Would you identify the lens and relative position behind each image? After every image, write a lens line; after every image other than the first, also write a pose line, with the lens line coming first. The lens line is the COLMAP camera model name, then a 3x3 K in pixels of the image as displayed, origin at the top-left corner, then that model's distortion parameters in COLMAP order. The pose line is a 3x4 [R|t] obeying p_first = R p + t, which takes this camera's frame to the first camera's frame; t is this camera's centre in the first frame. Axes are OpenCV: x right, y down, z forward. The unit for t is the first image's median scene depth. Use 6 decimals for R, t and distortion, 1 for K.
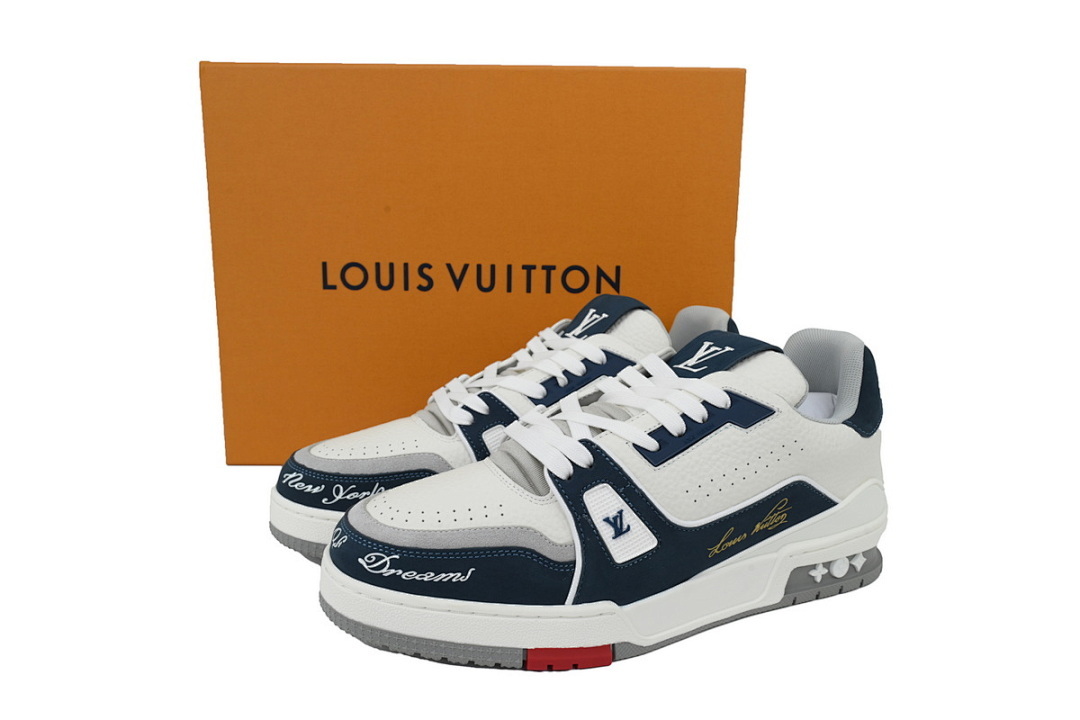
lens RADIAL K [[841.5, 0, 537.5], [0, 841.5, 367.0], [0, 0, 1]] dist [-0.009279, -0.002331]
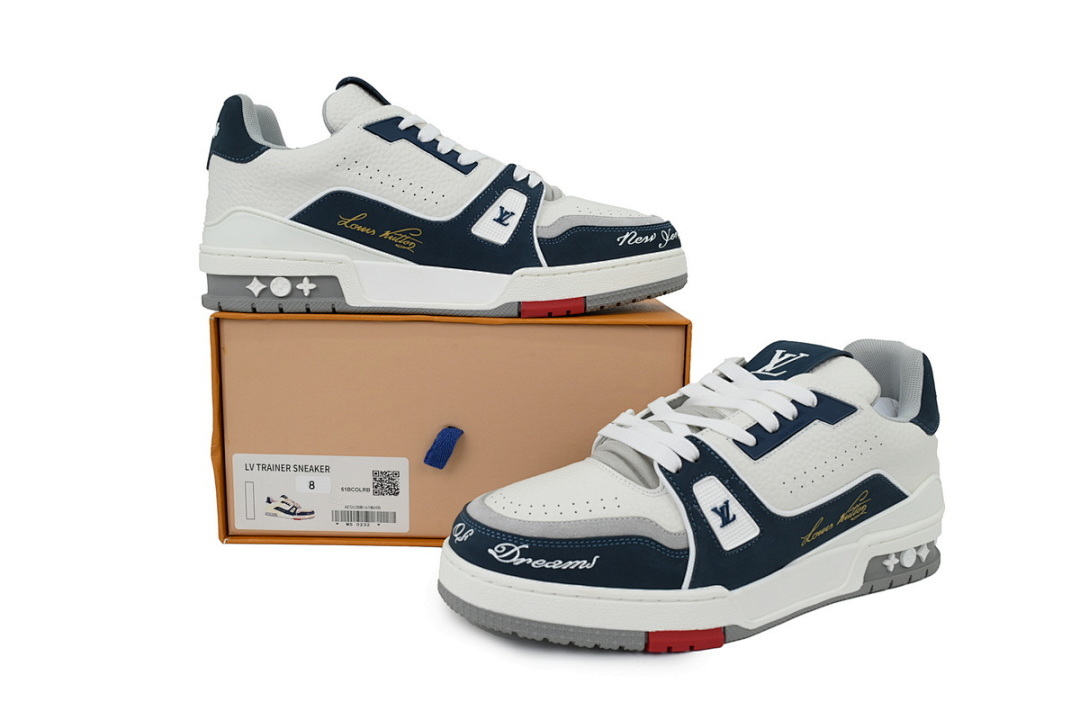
lens RADIAL K [[841.5, 0, 534.5], [0, 841.5, 362.8], [0, 0, 1]] dist [-0.009279, -0.002331]
pose [[0.998385, -0.008256, 0.056215, -0.202920], [0.011453, 0.998321, -0.056788, 0.052043], [-0.055652, 0.057340, 0.996802, -0.066564]]
